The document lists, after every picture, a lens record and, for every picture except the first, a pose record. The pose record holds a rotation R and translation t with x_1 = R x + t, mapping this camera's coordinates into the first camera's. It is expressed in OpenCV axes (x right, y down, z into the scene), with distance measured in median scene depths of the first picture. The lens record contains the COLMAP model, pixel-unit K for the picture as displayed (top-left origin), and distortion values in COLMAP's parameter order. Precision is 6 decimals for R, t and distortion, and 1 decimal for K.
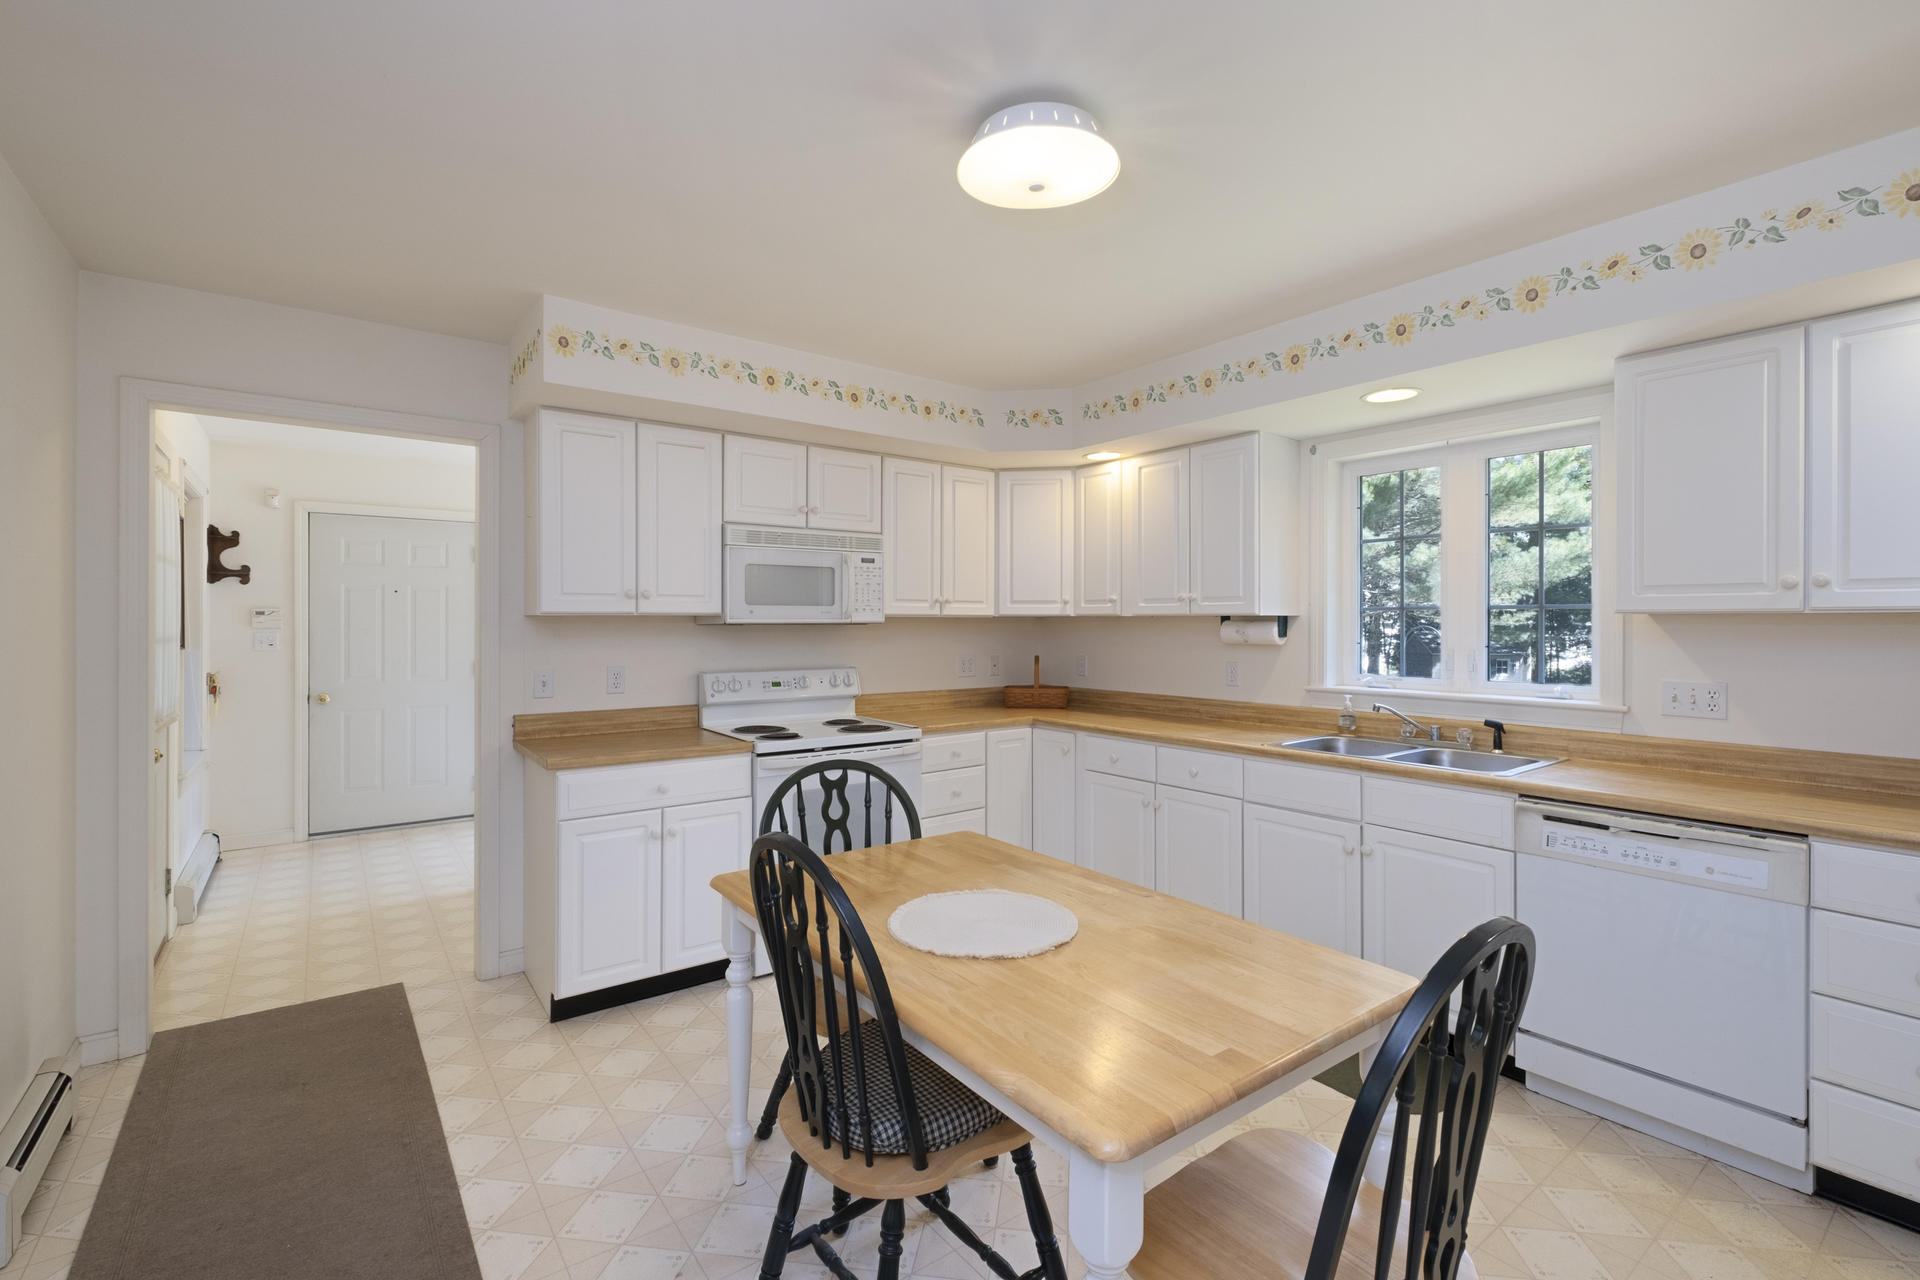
lens RADIAL K [[859.3, 0, 966.3], [0, 859.3, 637.0], [0, 0, 1]] dist [0.003310, 0.000131]
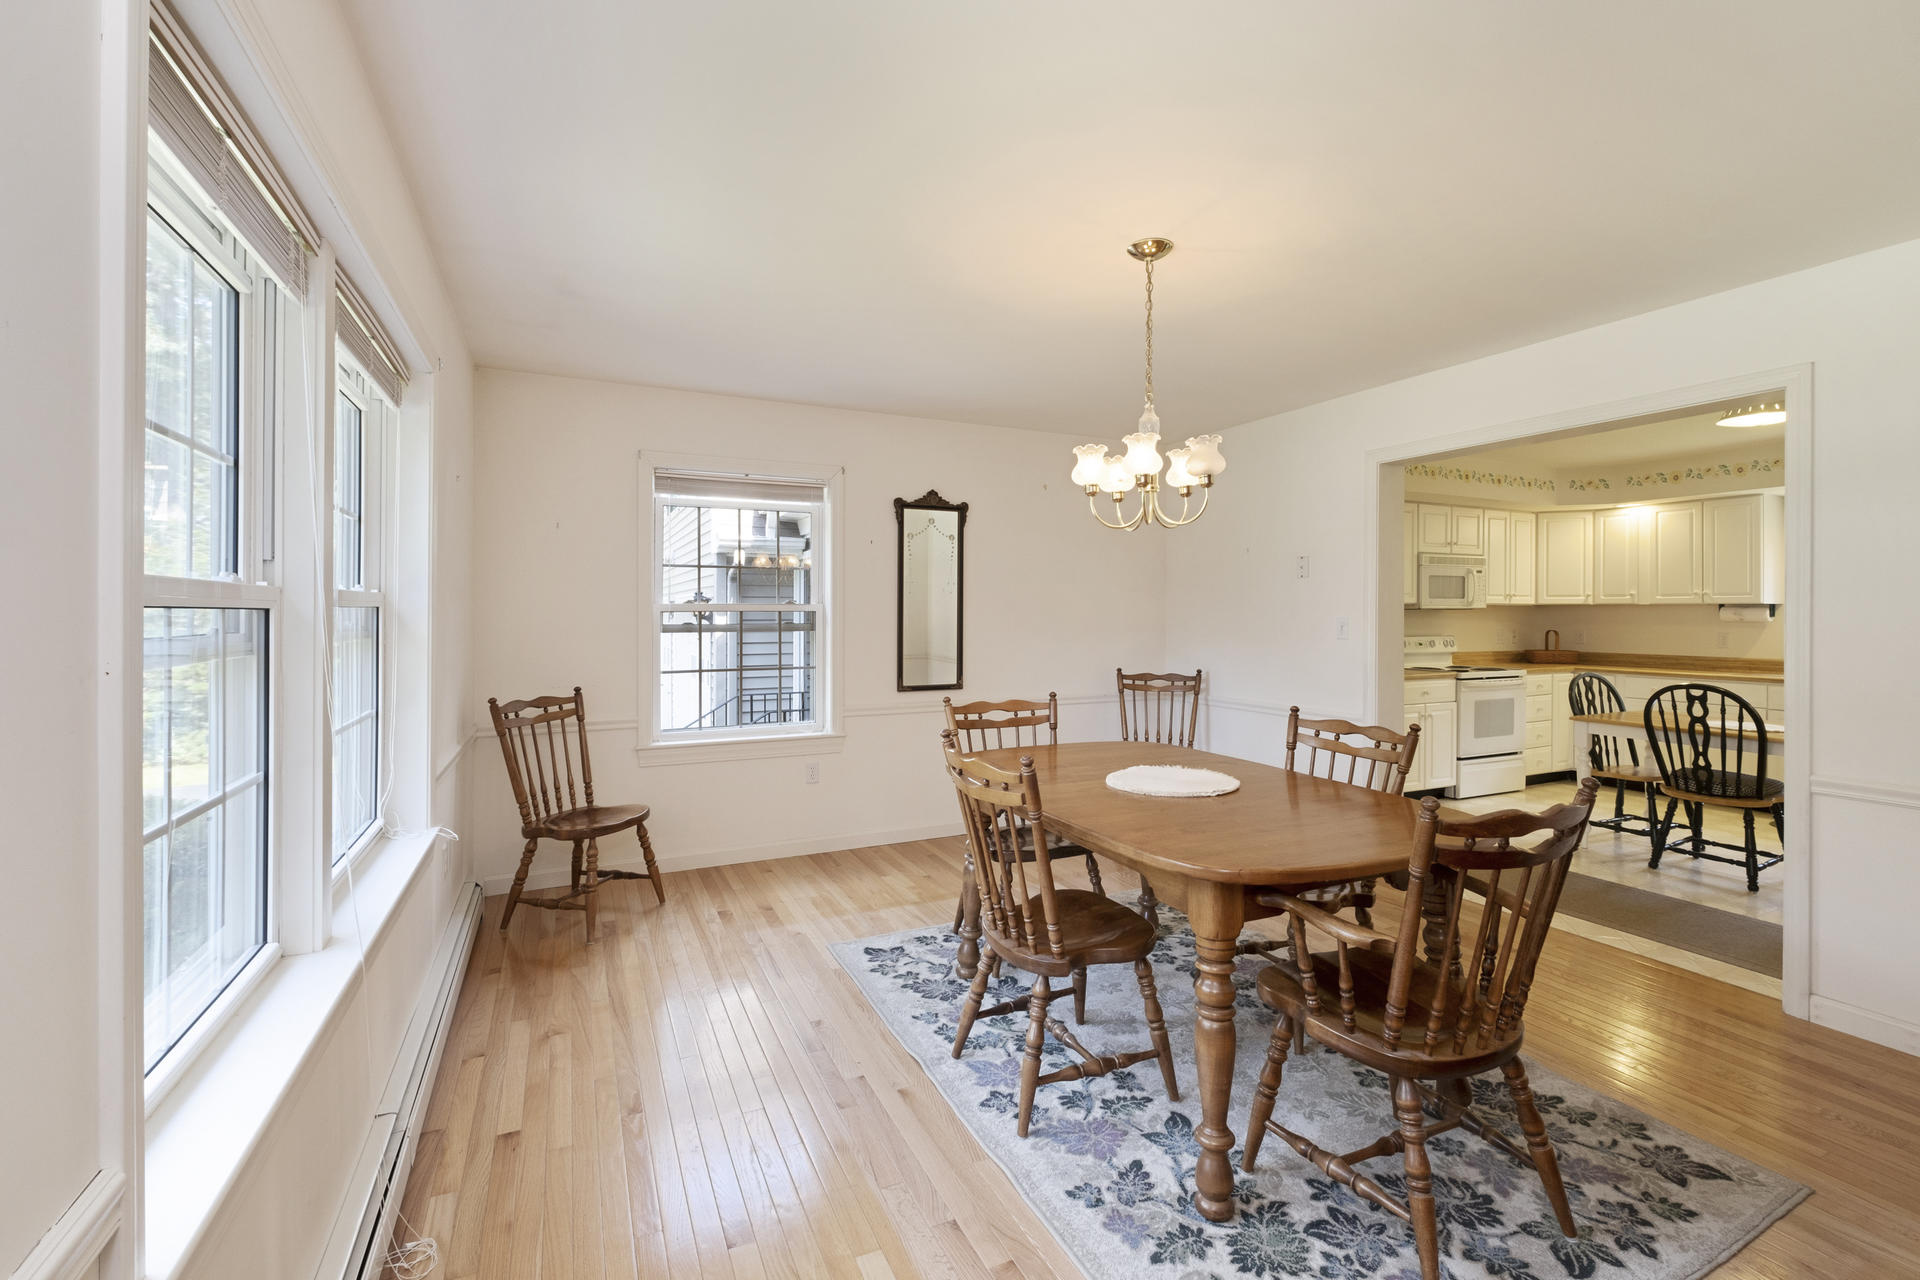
lens RADIAL K [[859.3, 0, 954.0], [0, 859.3, 625.5], [0, 0, 1]] dist [0.003310, 0.000131]
pose [[0.982348, 0.003938, -0.187019, -0.822010], [-0.003799, 0.999992, 0.001100, 0.019268], [0.187022, -0.000370, 0.982356, -0.867978]]
